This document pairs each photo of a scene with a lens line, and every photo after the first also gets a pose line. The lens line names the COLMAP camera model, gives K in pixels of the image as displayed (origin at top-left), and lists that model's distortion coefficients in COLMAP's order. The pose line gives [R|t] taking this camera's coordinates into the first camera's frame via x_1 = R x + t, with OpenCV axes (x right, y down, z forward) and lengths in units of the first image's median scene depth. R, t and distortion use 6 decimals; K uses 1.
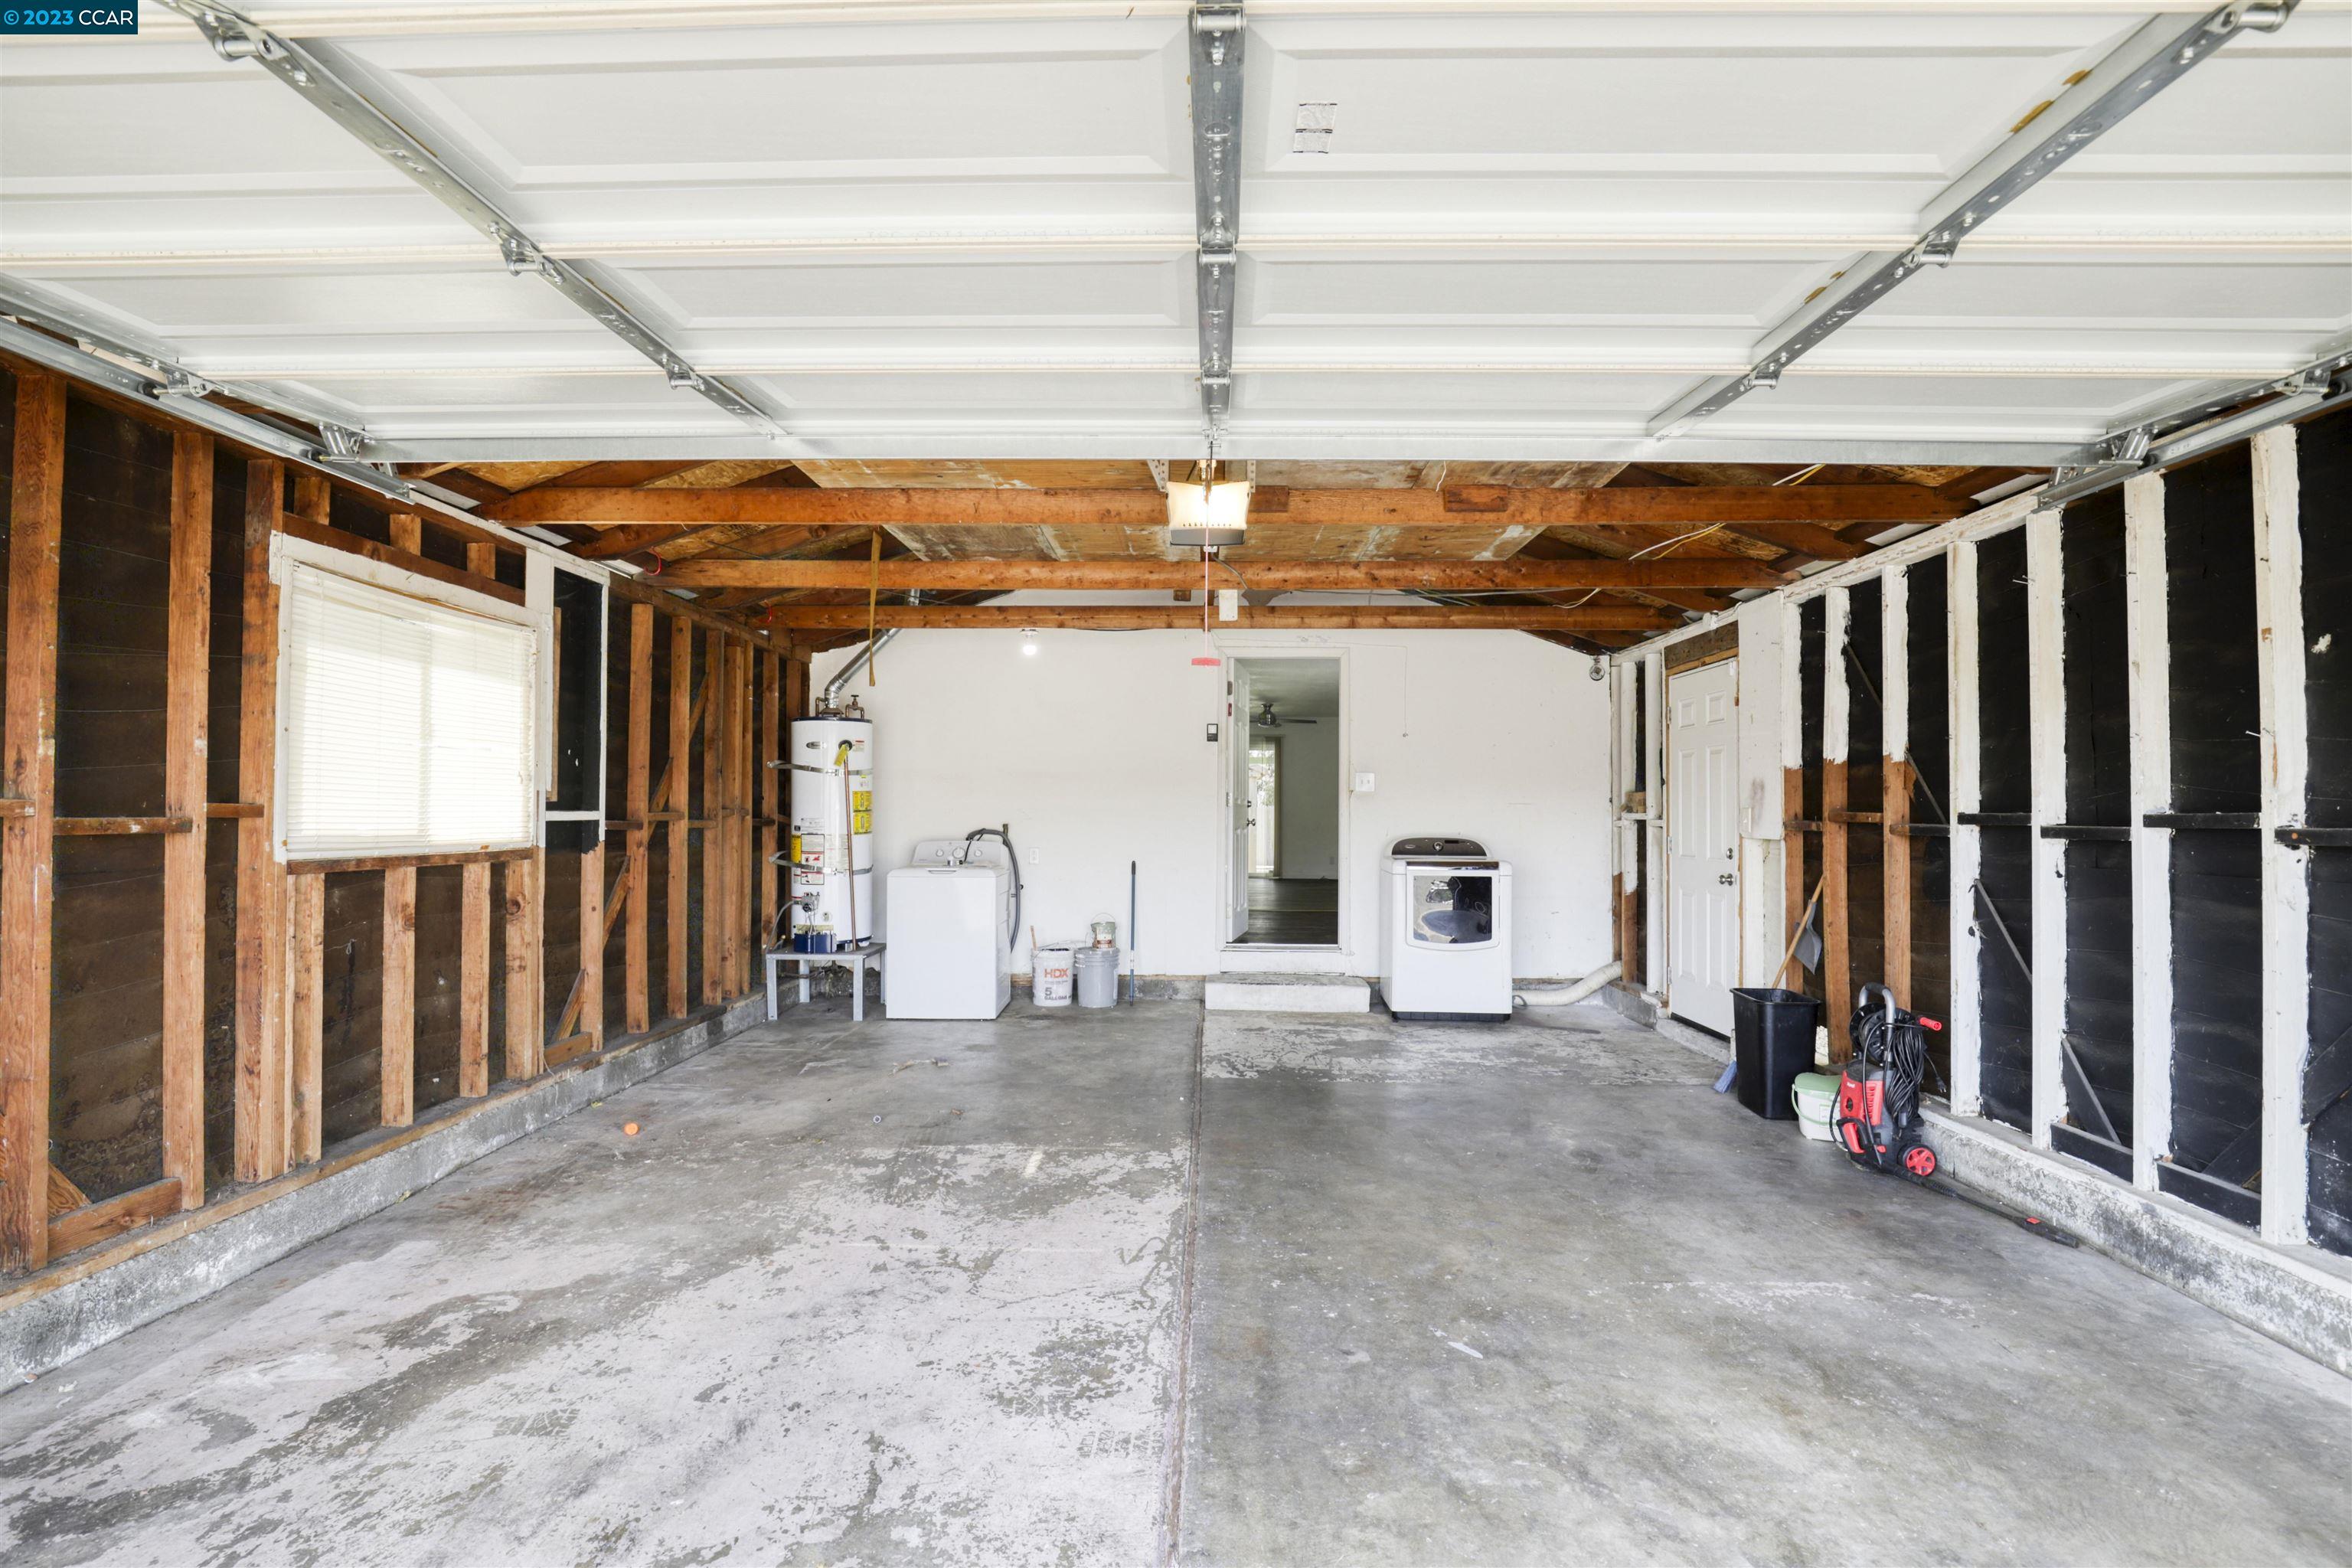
lens RADIAL K [[1077.9, 0, 1177.4], [0, 1077.9, 794.5], [0, 0, 1]] dist [-0.031160, 0.006566]
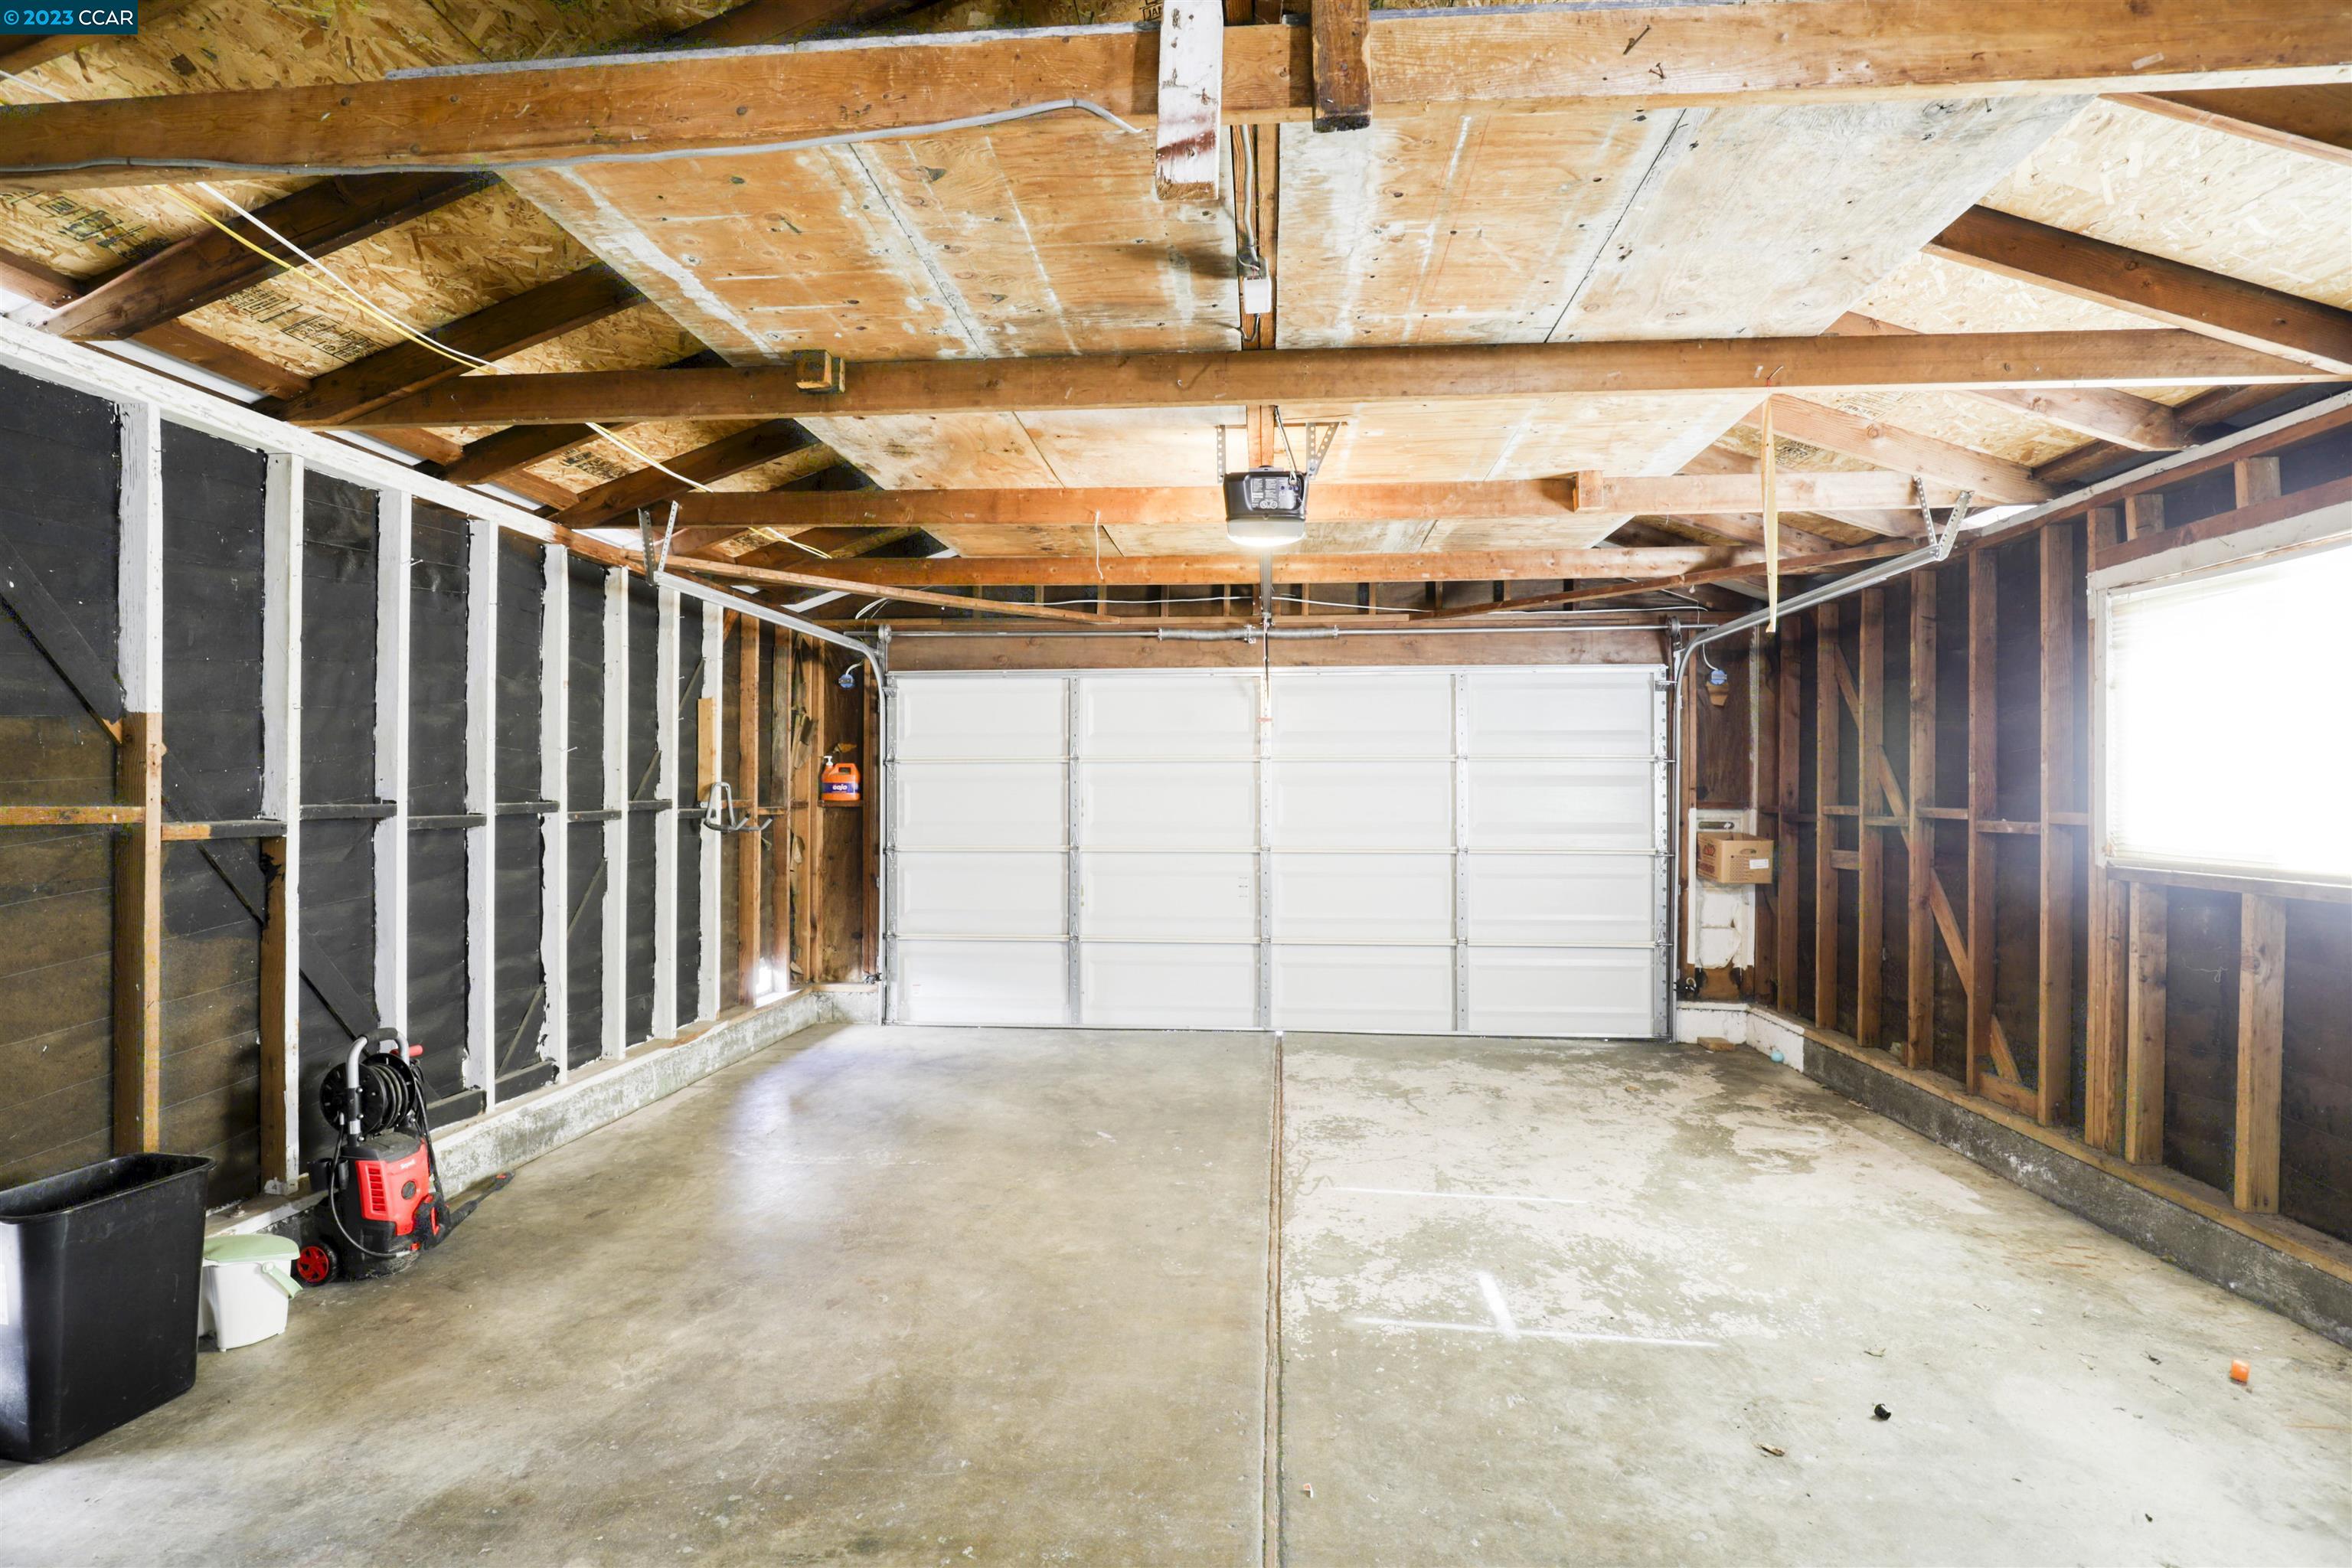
lens RADIAL K [[1077.9, 0, 1176.0], [0, 1077.9, 794.5], [0, 0, 1]] dist [-0.031160, 0.006566]
pose [[-0.998026, -0.010151, 0.061968, 0.040238], [-0.011225, 0.999793, -0.016996, 0.015024], [-0.061783, -0.017658, -0.997933, 1.726353]]
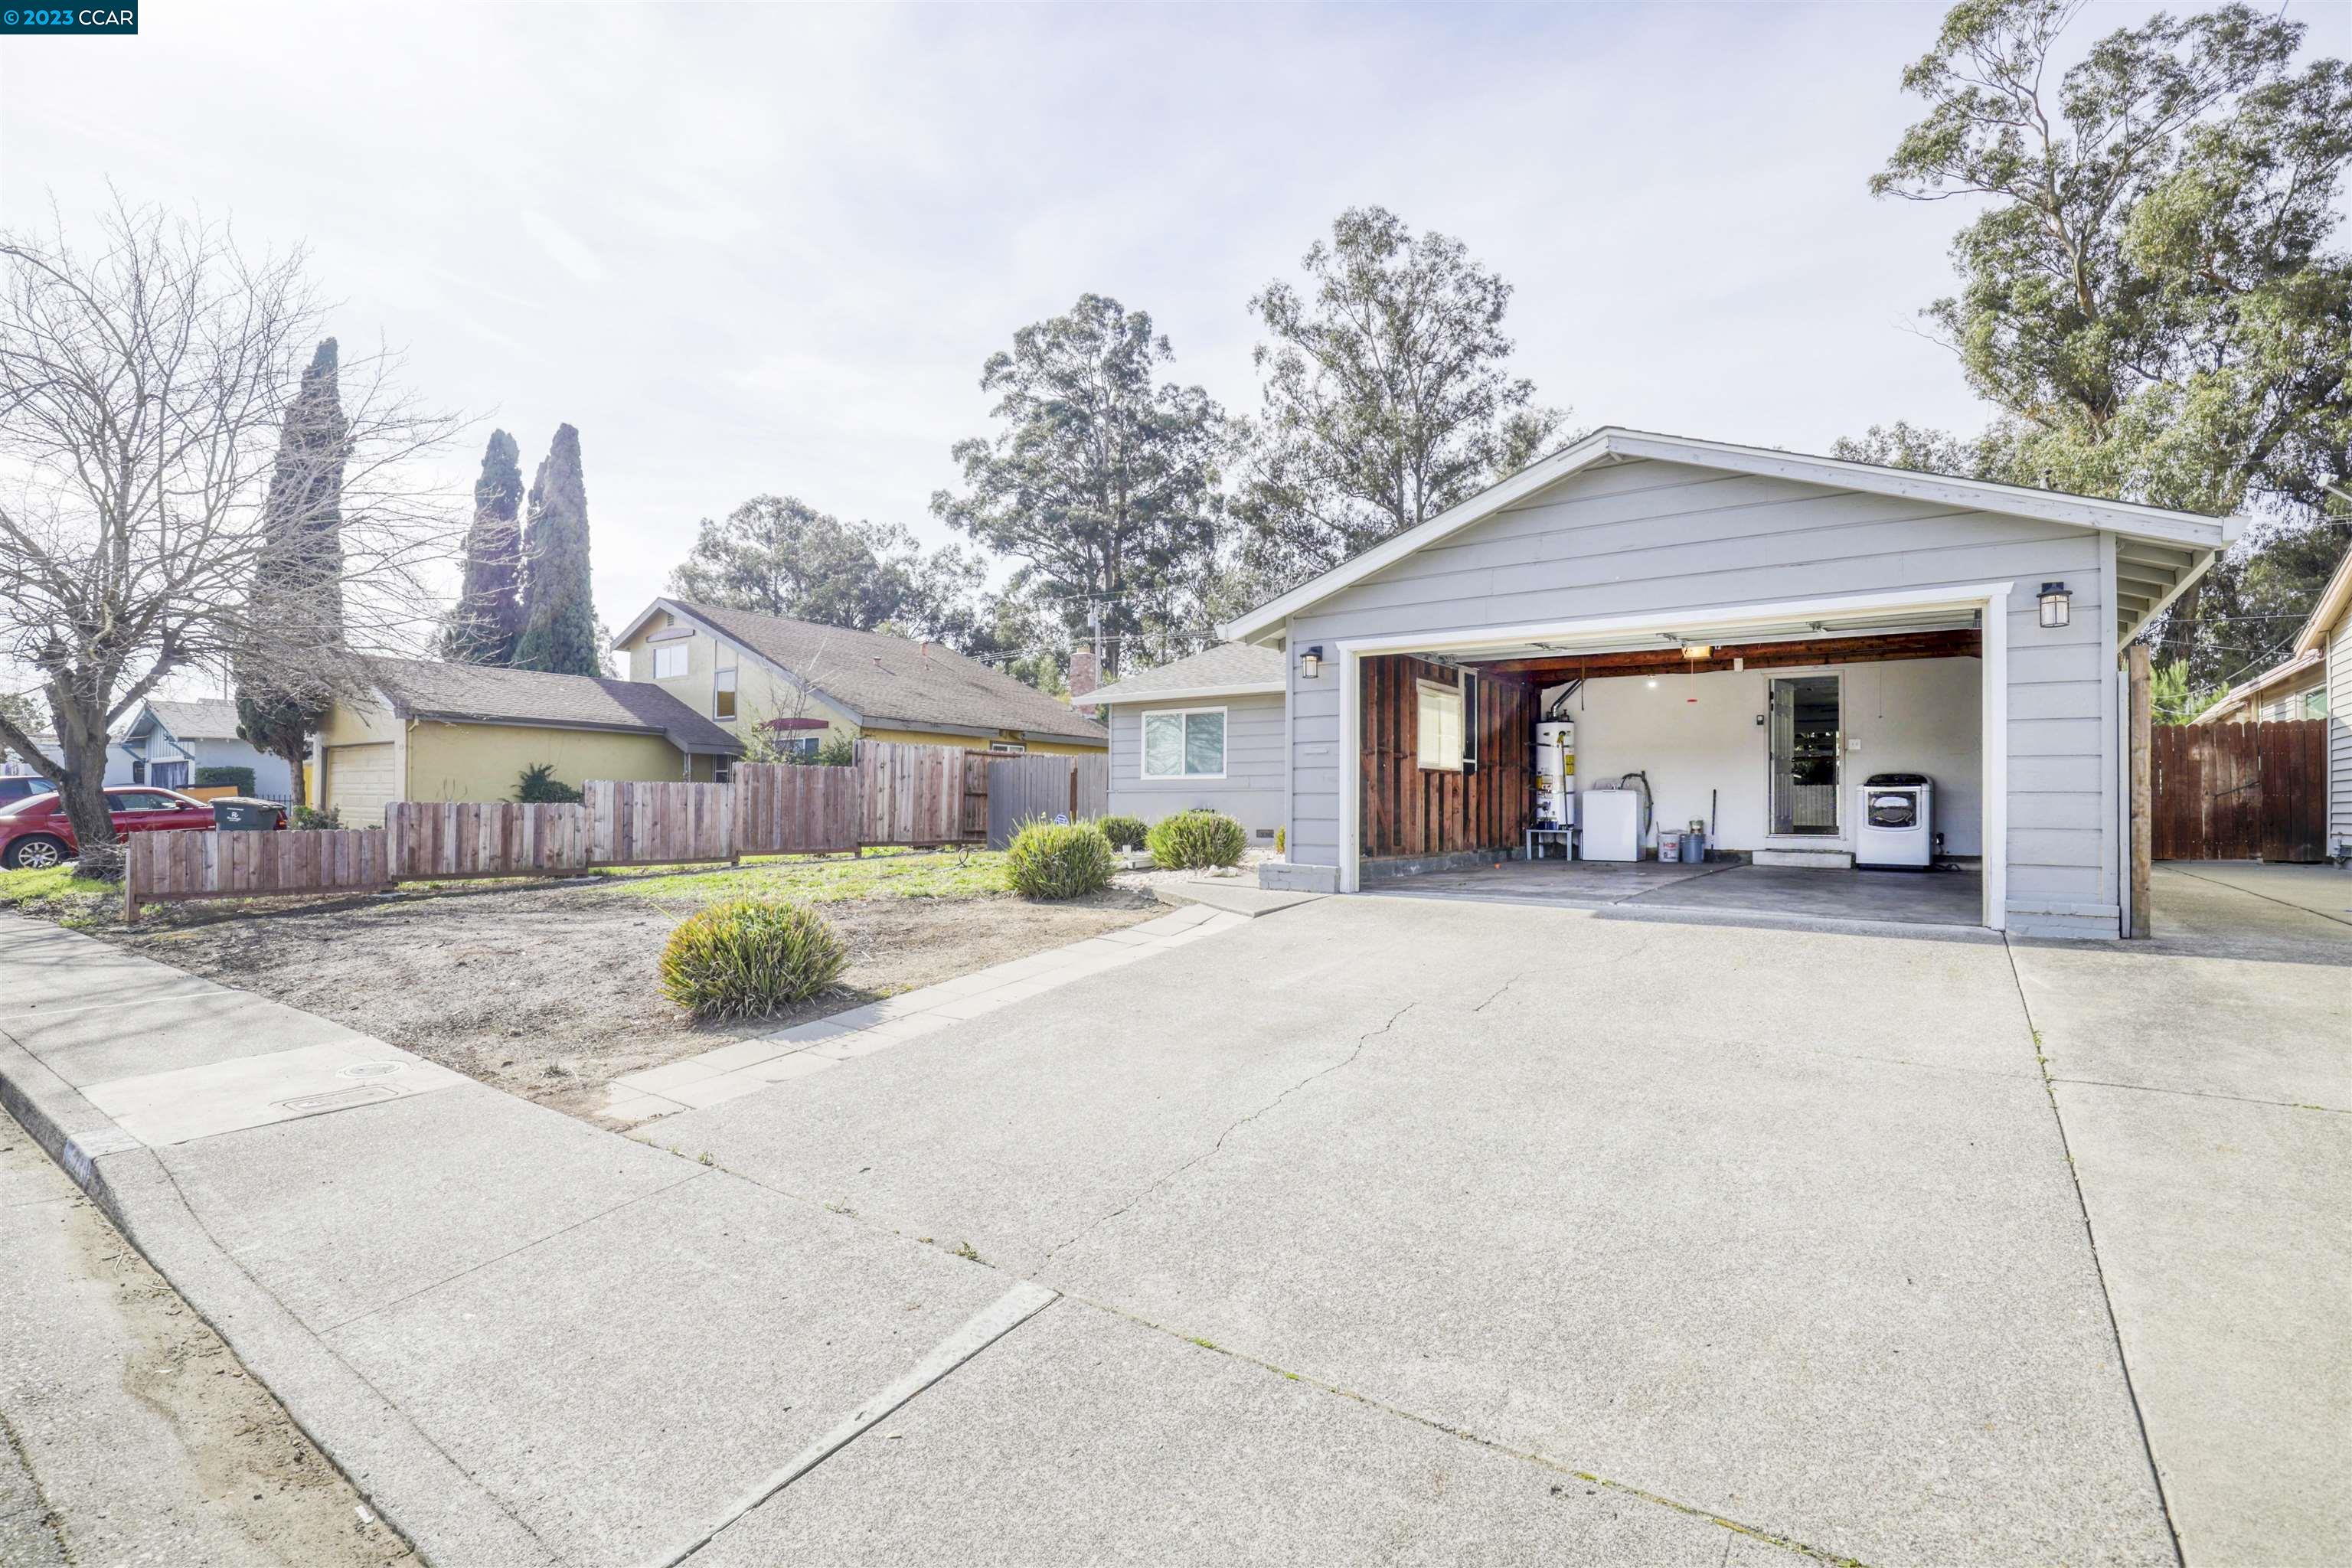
lens RADIAL K [[1077.9, 0, 1175.6], [0, 1077.9, 800.0], [0, 0, 1]] dist [-0.031160, 0.006566]
pose [[0.821173, -0.004071, -0.570665, 0.466265], [0.006608, 0.999975, 0.002375, 0.127219], [0.570641, -0.005722, 0.821180, -1.999989]]
